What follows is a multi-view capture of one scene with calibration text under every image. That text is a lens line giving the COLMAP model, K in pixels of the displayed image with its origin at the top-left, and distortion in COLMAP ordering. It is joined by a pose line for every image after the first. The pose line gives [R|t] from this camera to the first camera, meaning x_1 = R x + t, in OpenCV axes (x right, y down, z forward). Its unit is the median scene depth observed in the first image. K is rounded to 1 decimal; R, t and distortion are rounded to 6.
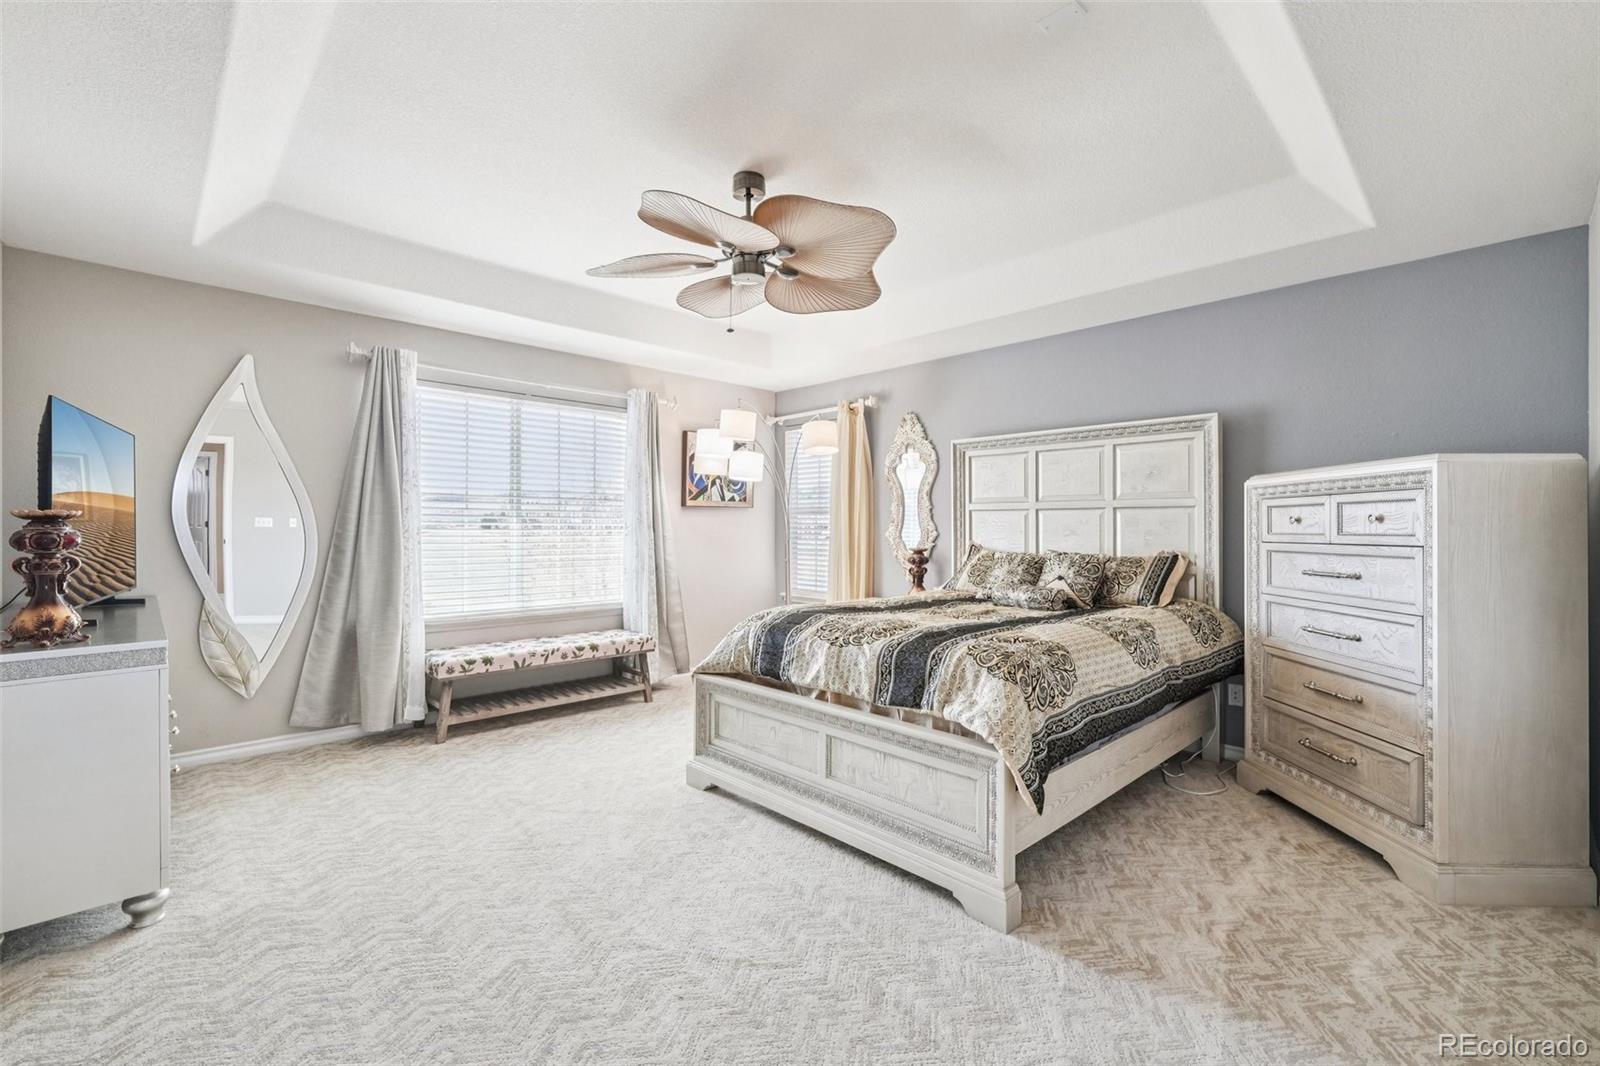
lens RADIAL K [[689.2, 0, 805.9], [0, 689.2, 531.2], [0, 0, 1]] dist [-0.001406, 0.001867]
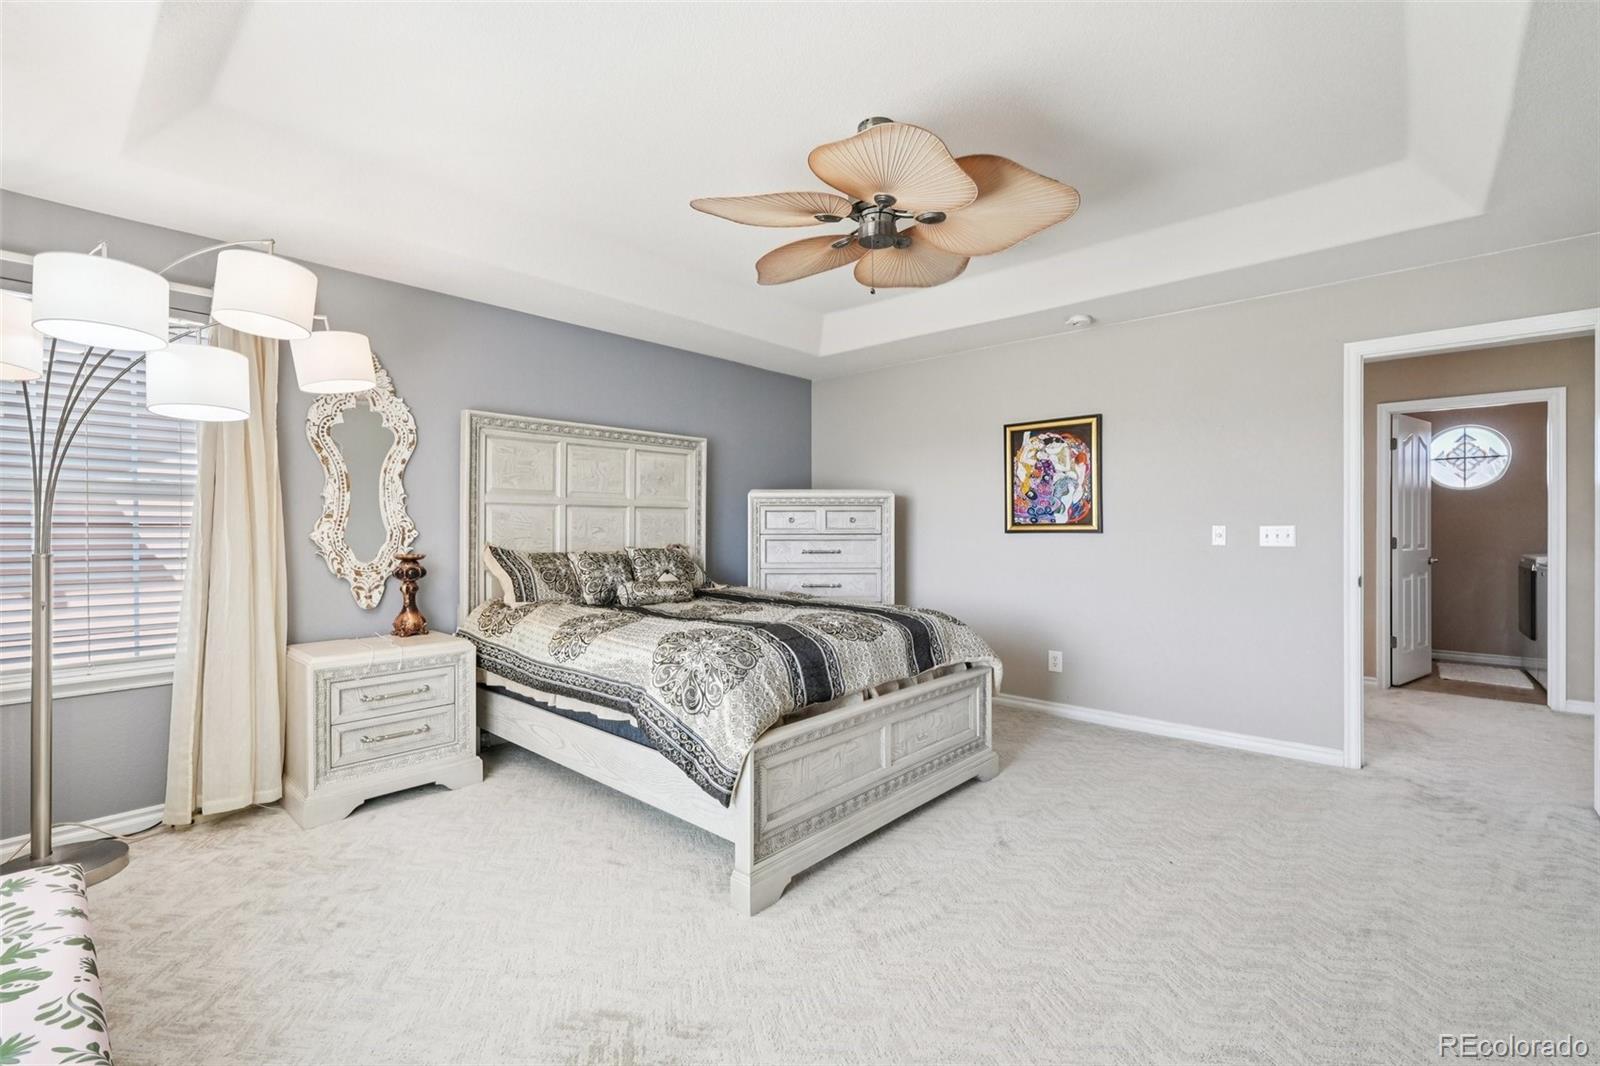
lens RADIAL K [[689.2, 0, 806.1], [0, 689.2, 524.8], [0, 0, 1]] dist [-0.001406, 0.001867]
pose [[-0.062938, -0.005041, 0.998005, -0.844312], [0.001711, 0.999985, 0.005159, -0.012350], [-0.998016, 0.002032, -0.062929, 1.000496]]
